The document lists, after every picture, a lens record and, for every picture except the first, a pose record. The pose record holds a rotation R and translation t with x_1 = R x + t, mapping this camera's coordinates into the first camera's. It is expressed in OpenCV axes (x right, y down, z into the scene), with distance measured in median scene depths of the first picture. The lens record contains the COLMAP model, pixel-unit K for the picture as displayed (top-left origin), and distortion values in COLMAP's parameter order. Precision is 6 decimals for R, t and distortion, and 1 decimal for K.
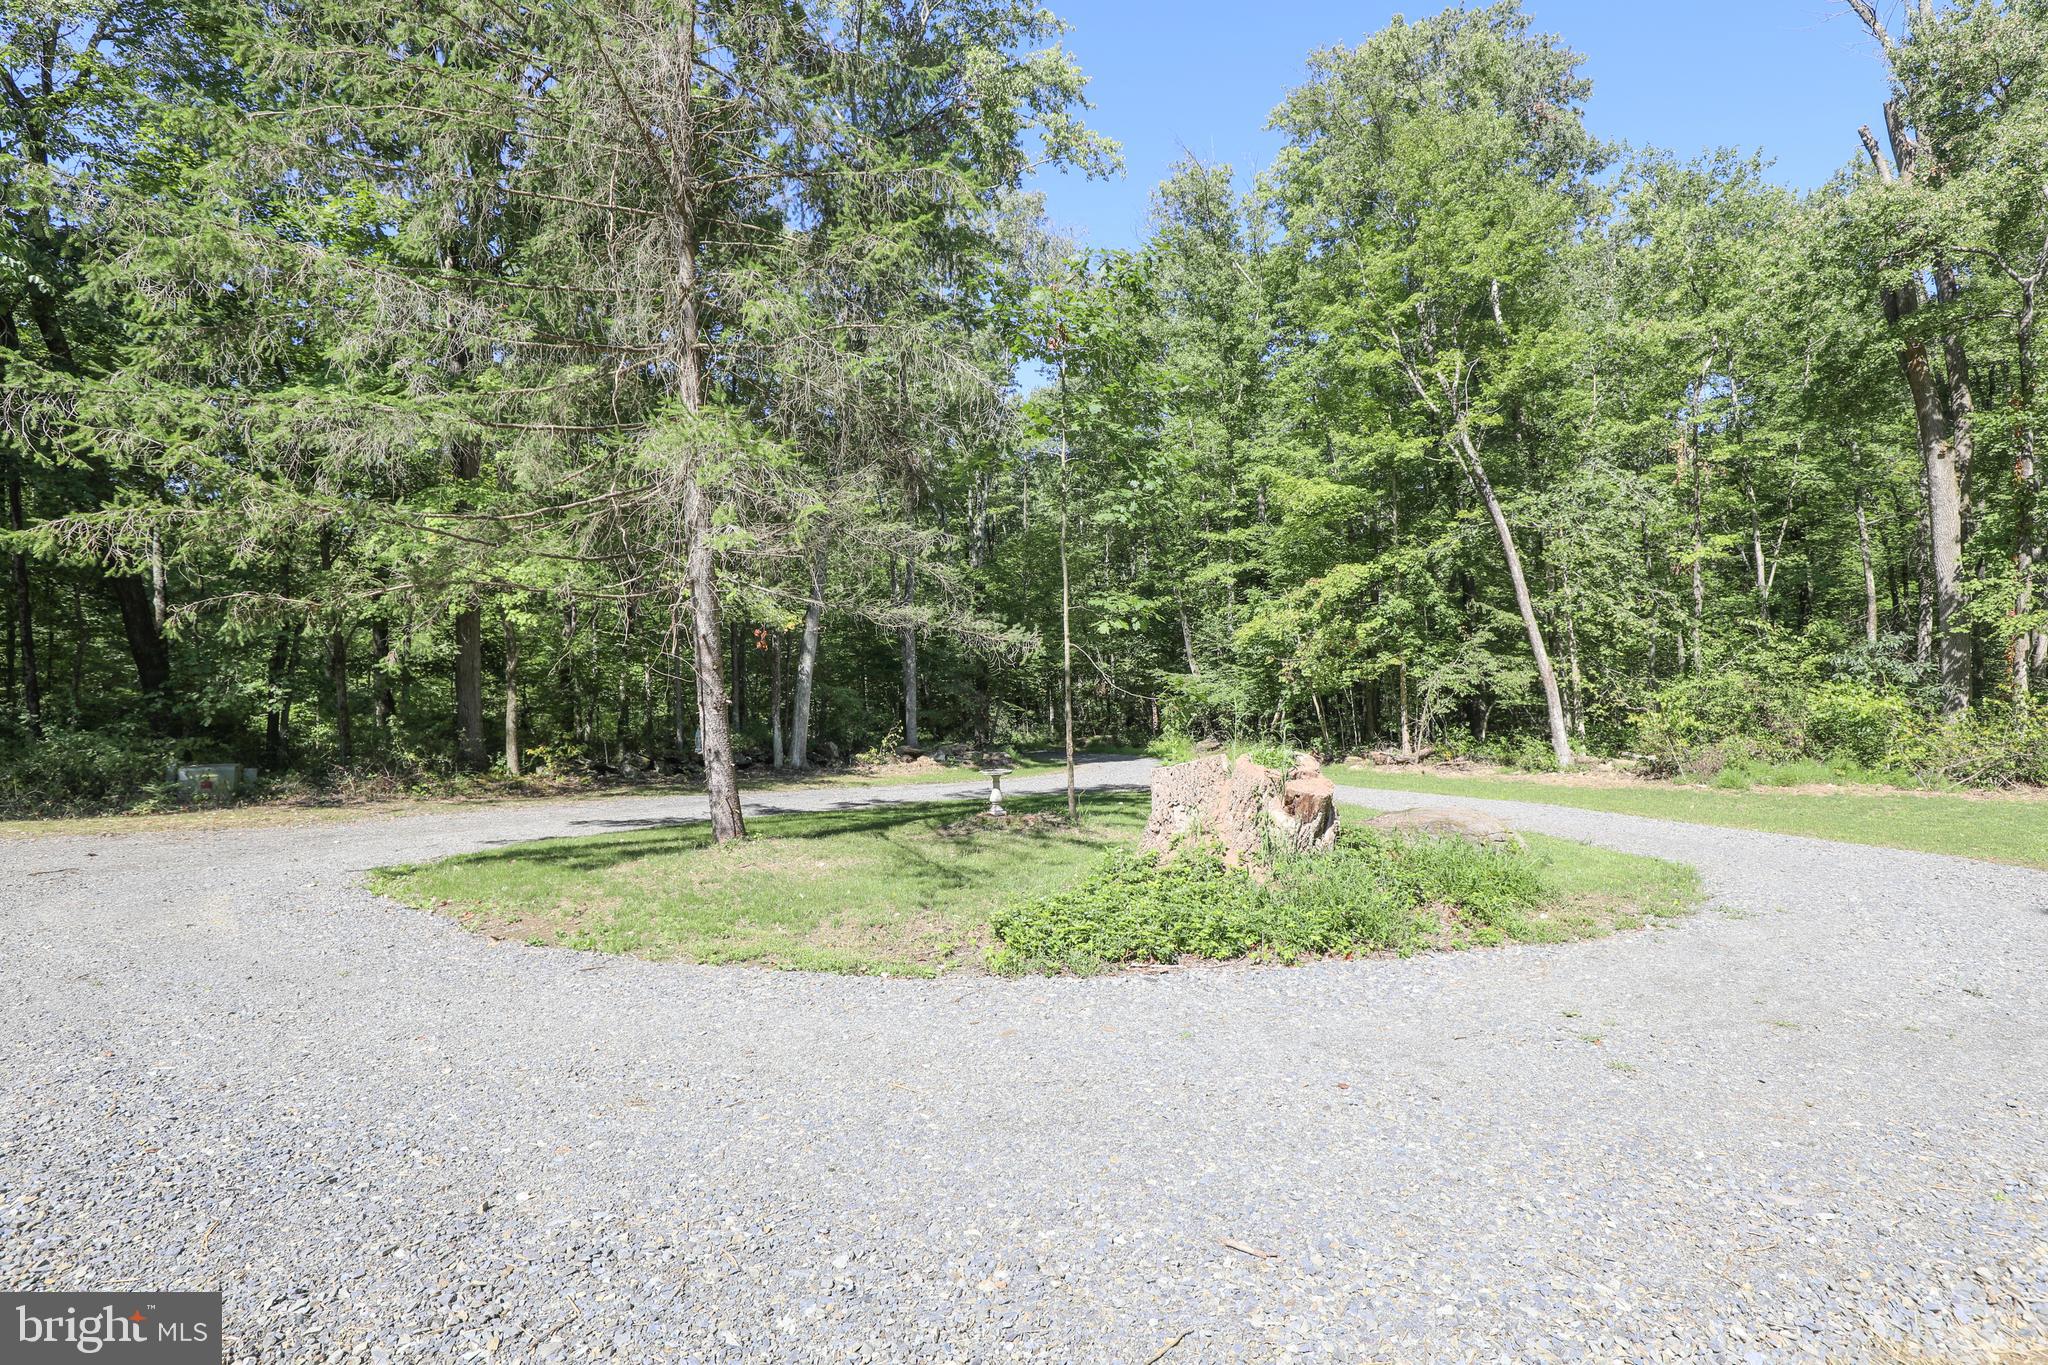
lens RADIAL K [[947.3, 0, 1015.5], [0, 947.3, 674.2], [0, 0, 1]] dist [-0.033015, 0.001458]
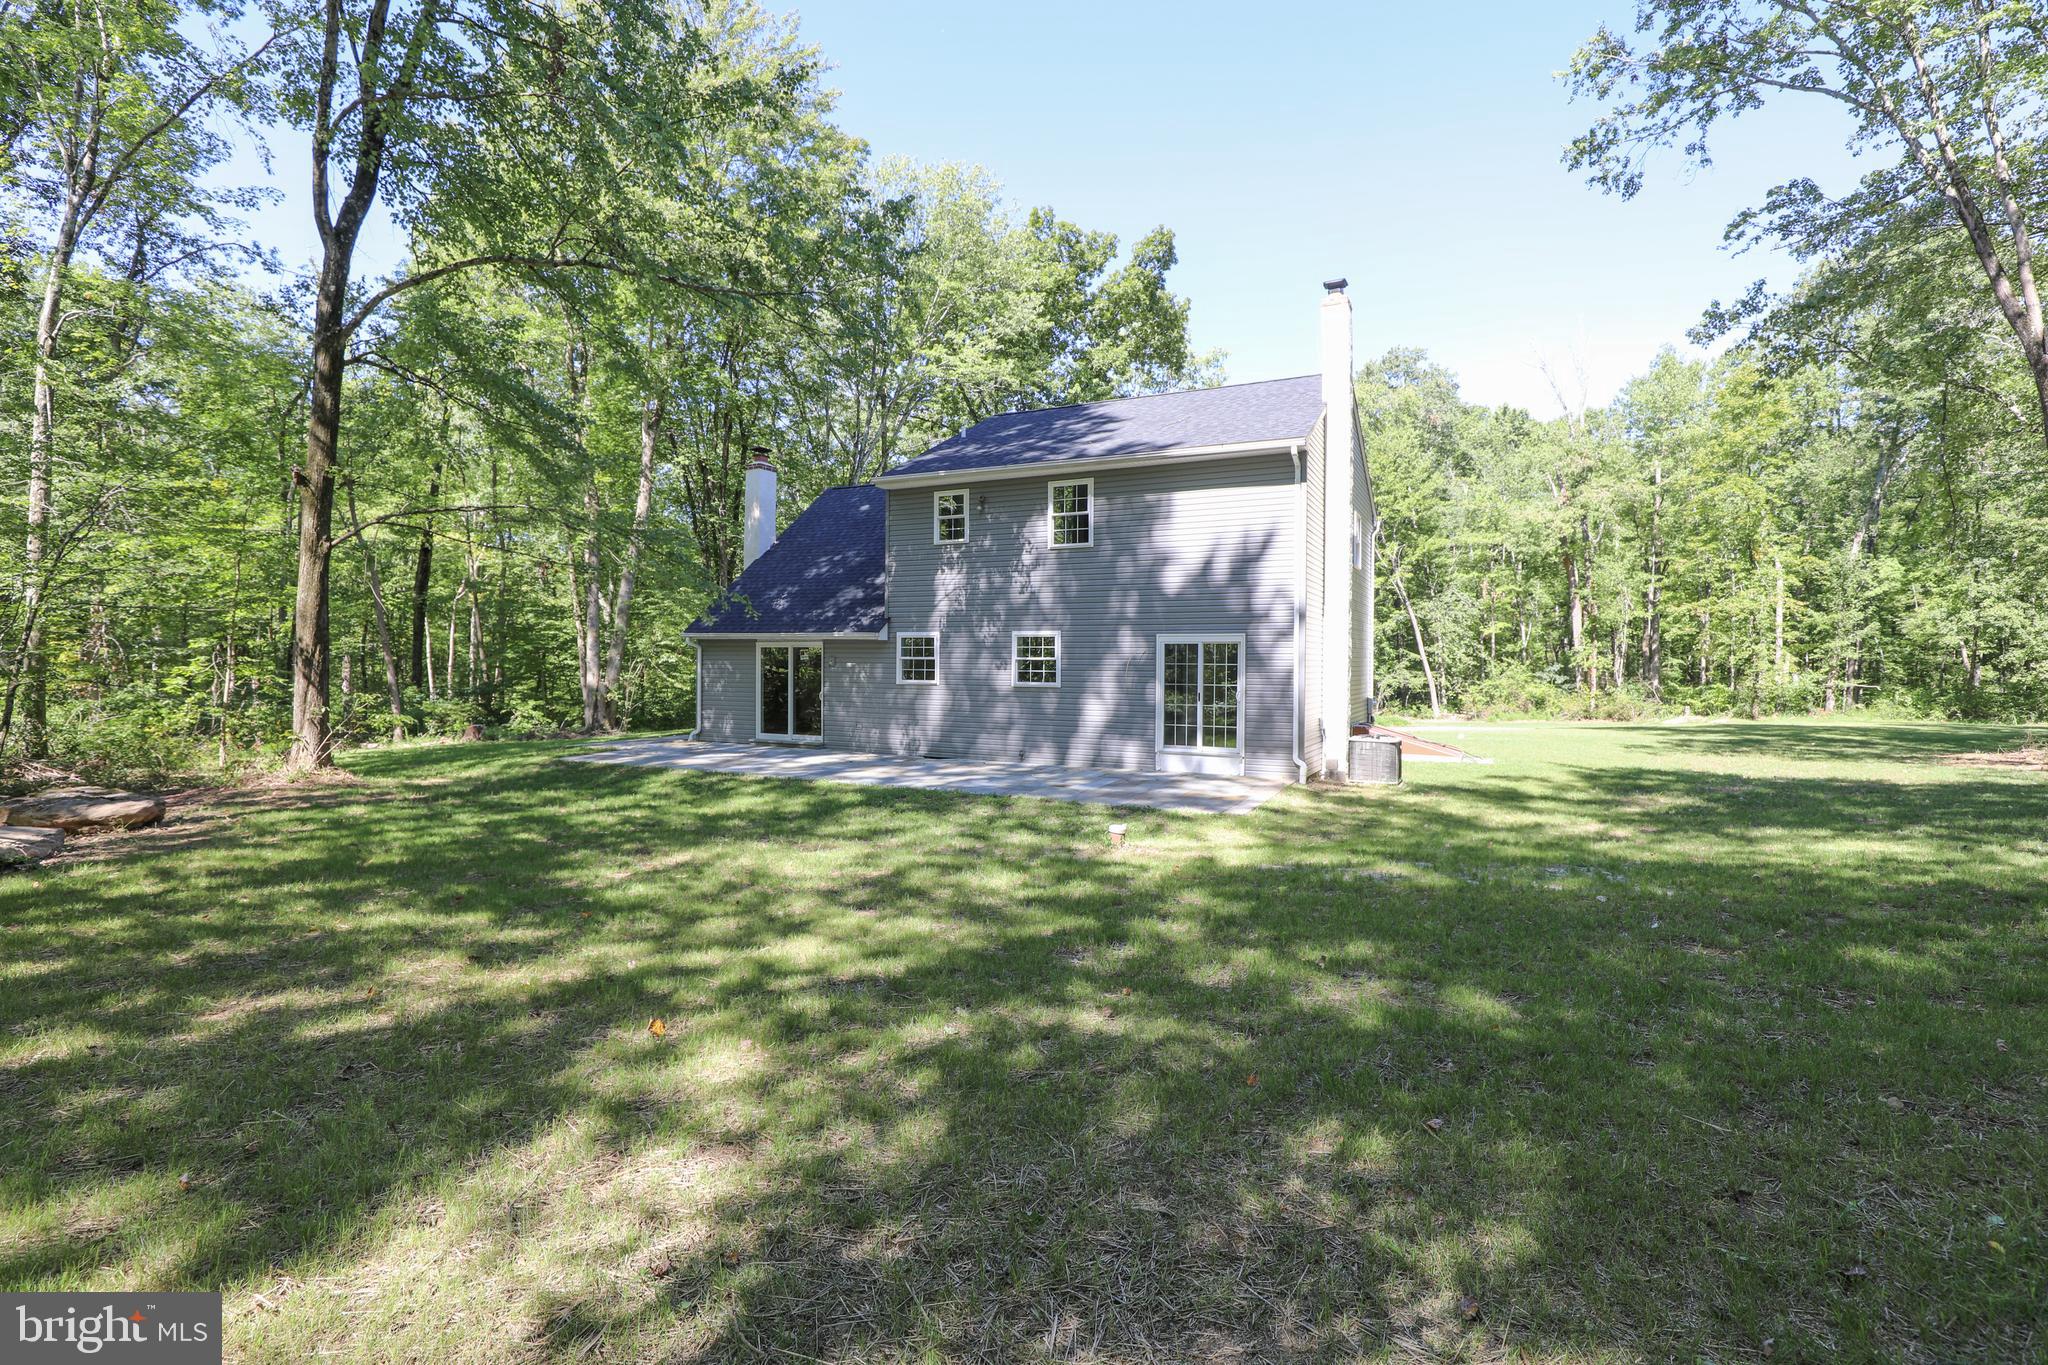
lens RADIAL K [[947.3, 0, 1025.2], [0, 947.3, 673.0], [0, 0, 1]] dist [-0.033015, 0.001458]
pose [[0.997868, -0.000450, 0.065258, -0.598476], [-0.000378, 0.999920, 0.012667, -0.043286], [-0.065259, -0.012665, 0.997788, -1.279336]]
